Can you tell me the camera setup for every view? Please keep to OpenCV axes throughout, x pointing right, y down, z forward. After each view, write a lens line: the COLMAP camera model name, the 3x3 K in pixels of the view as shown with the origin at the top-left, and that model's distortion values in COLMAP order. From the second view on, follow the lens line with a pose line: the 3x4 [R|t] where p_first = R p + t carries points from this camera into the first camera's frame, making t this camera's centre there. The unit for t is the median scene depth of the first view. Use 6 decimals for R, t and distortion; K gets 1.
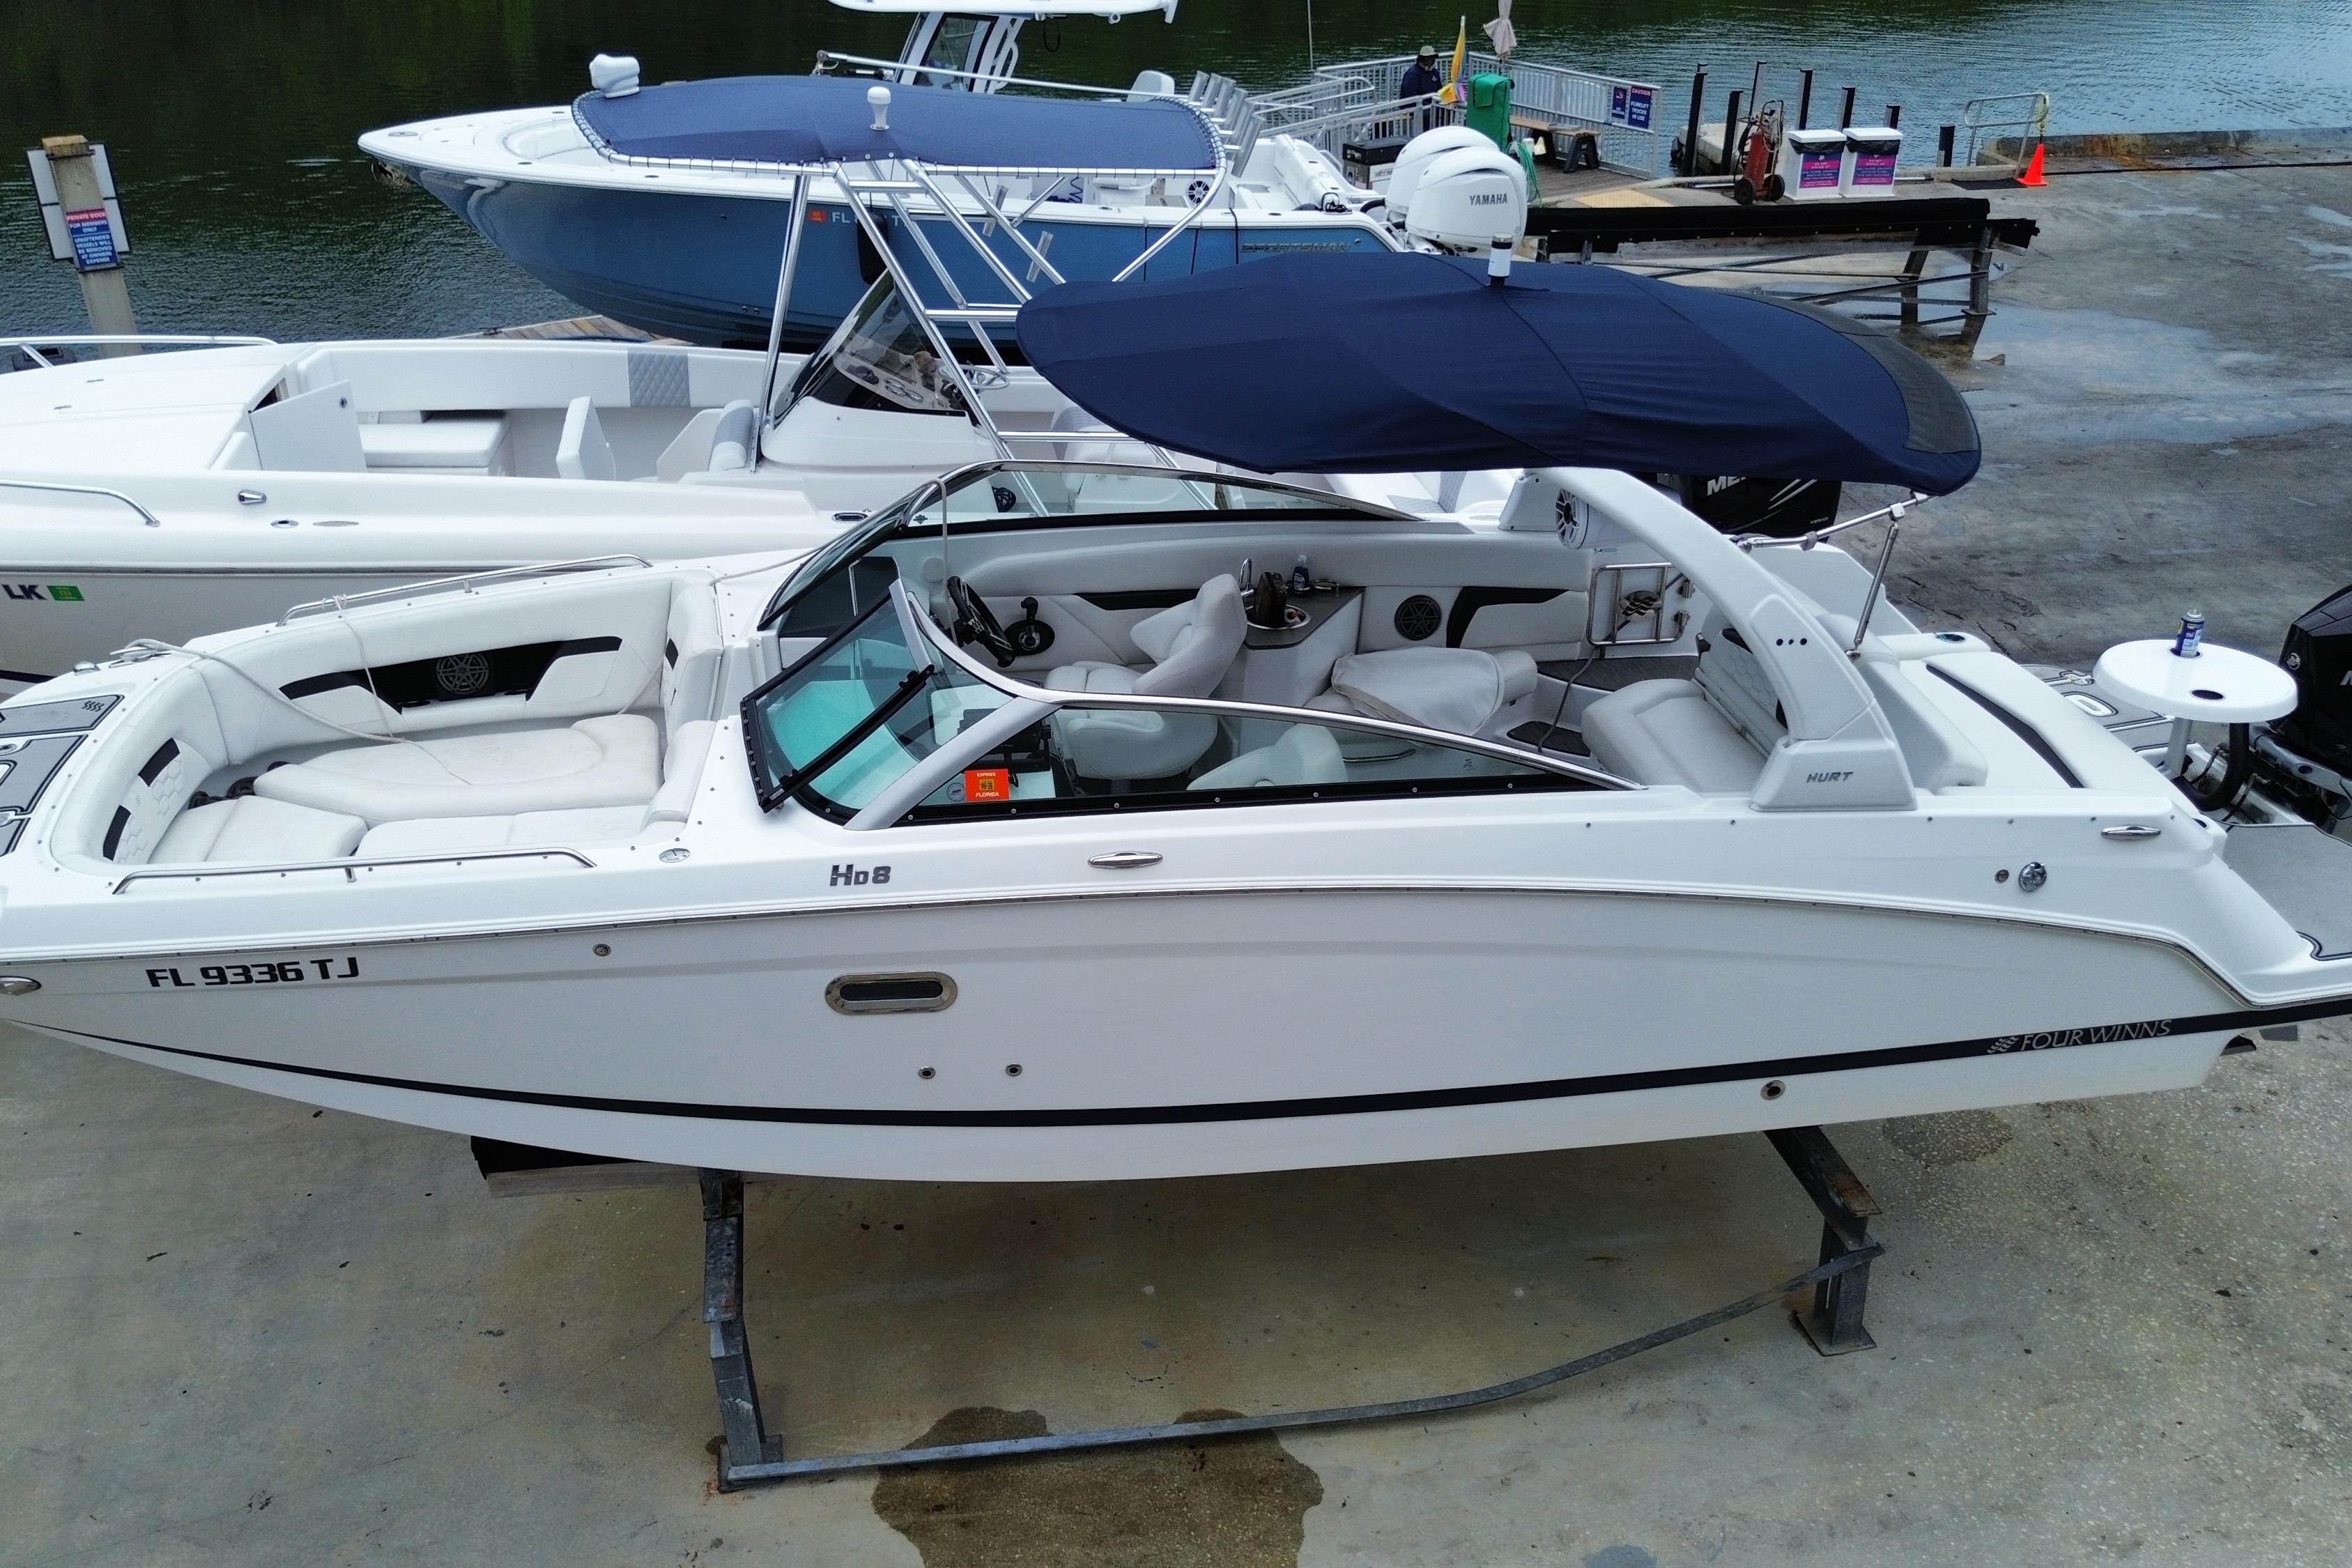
lens RADIAL K [[1976.8, 0, 1182.1], [0, 1976.8, 790.0], [0, 0, 1]] dist [0.073510, -0.071991]
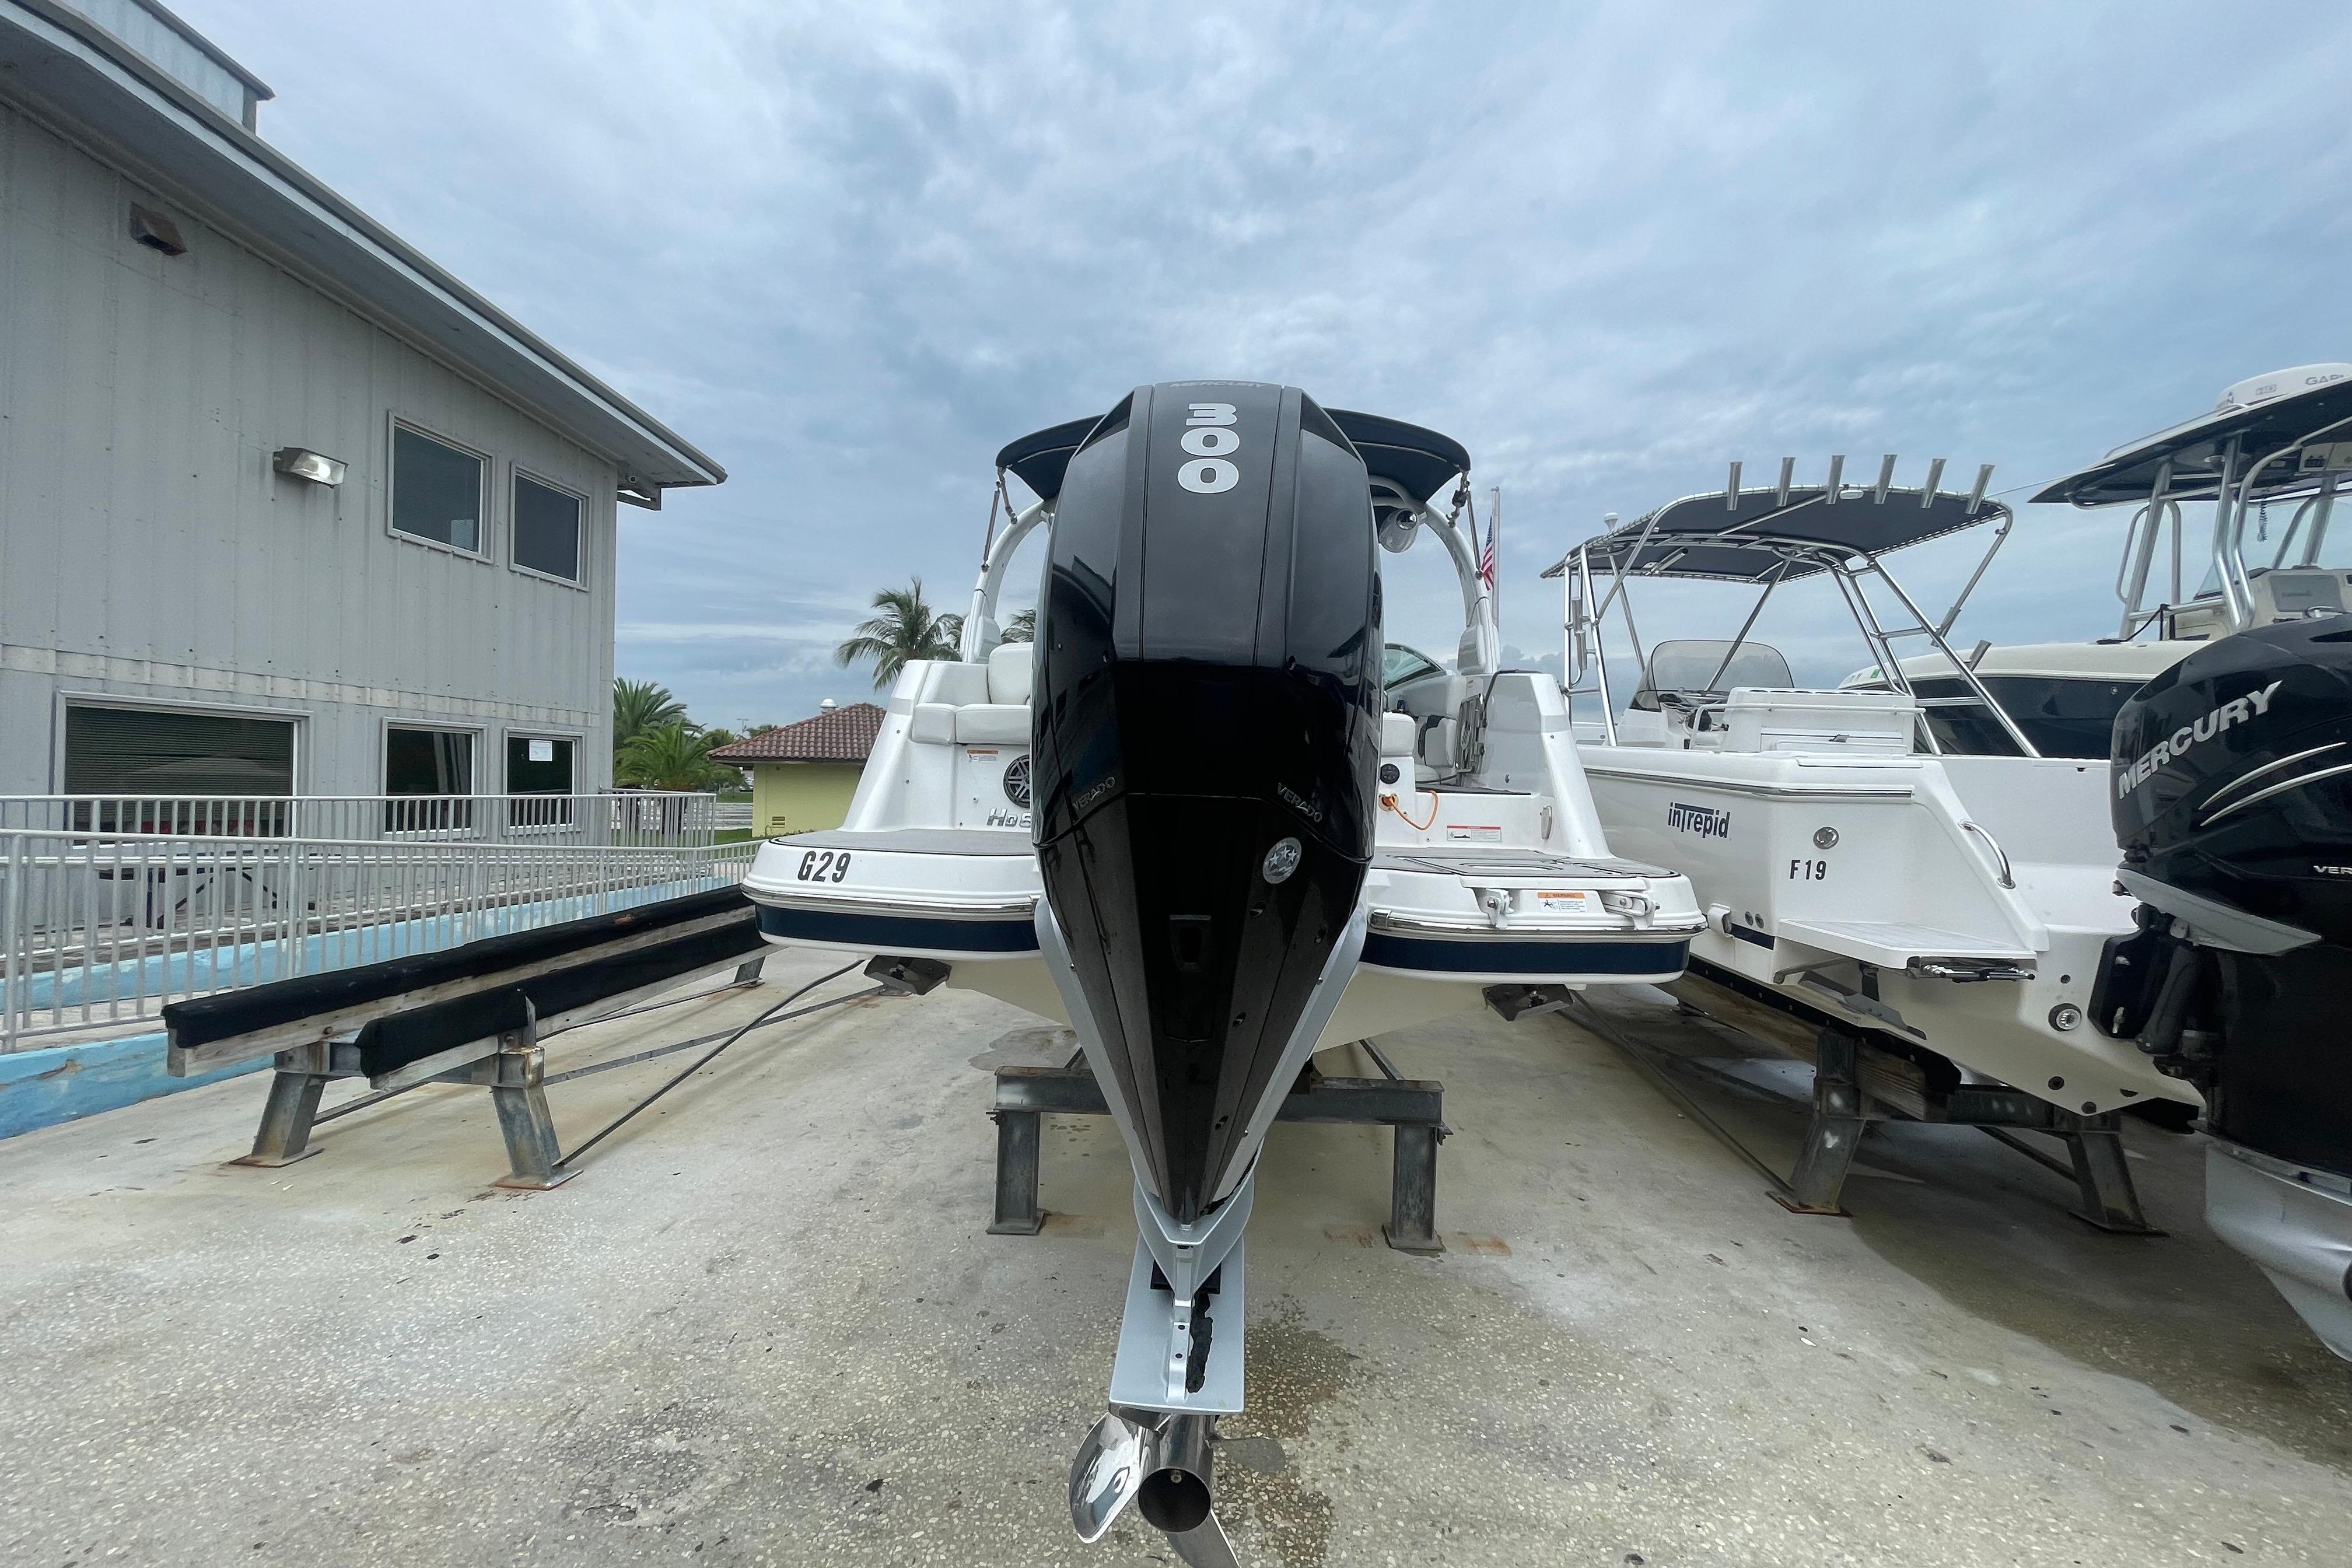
lens RADIAL K [[951.8, 0, 1174.7], [0, 951.8, 784.6], [0, 0, 1]] dist [-0.006025, 0.003142]
pose [[-0.223991, -0.004967, -0.974578, 0.935331], [-0.476153, 0.873073, 0.104986, -0.056771], [0.850356, 0.487565, -0.197926, 1.179465]]
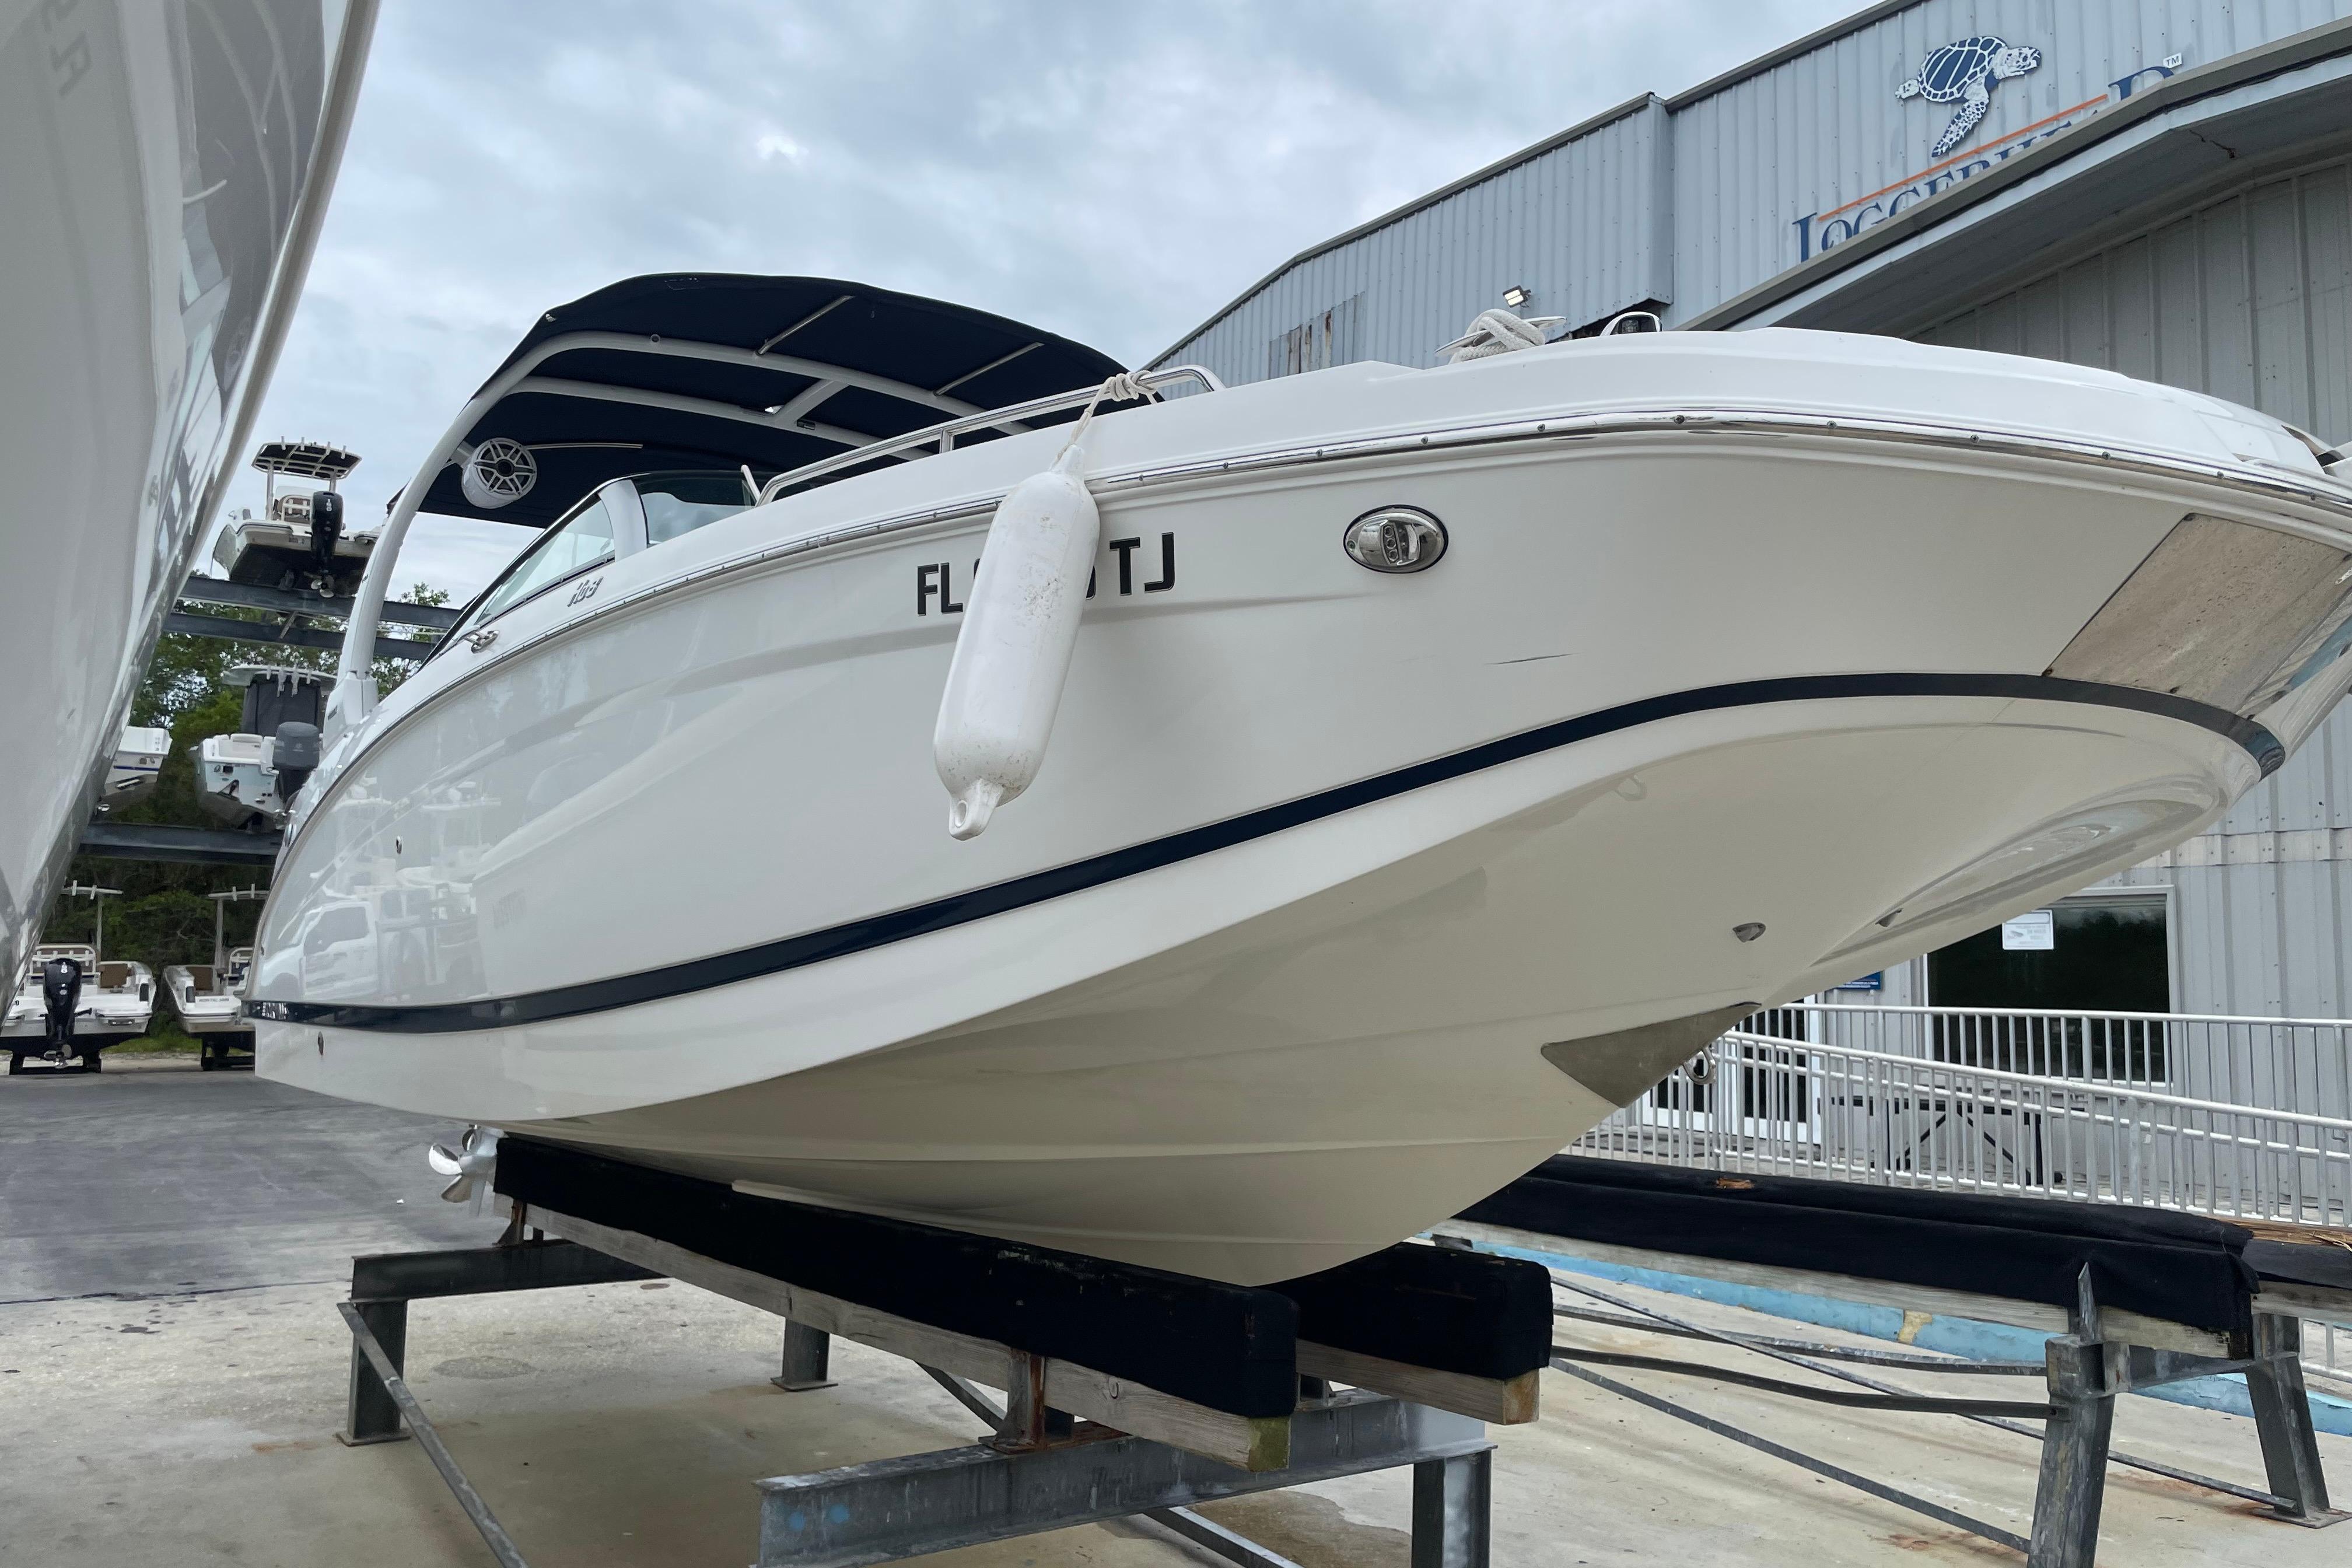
lens RADIAL K [[1797.3, 0, 1188.4], [0, 1797.3, 784.9], [0, 0, 1]] dist [0.042176, -0.047069]
pose [[-0.432425, 0.097853, 0.896344, -0.797038], [0.406456, 0.908517, 0.096906, -0.052493], [-0.804861, 0.406230, -0.432638, 1.252788]]
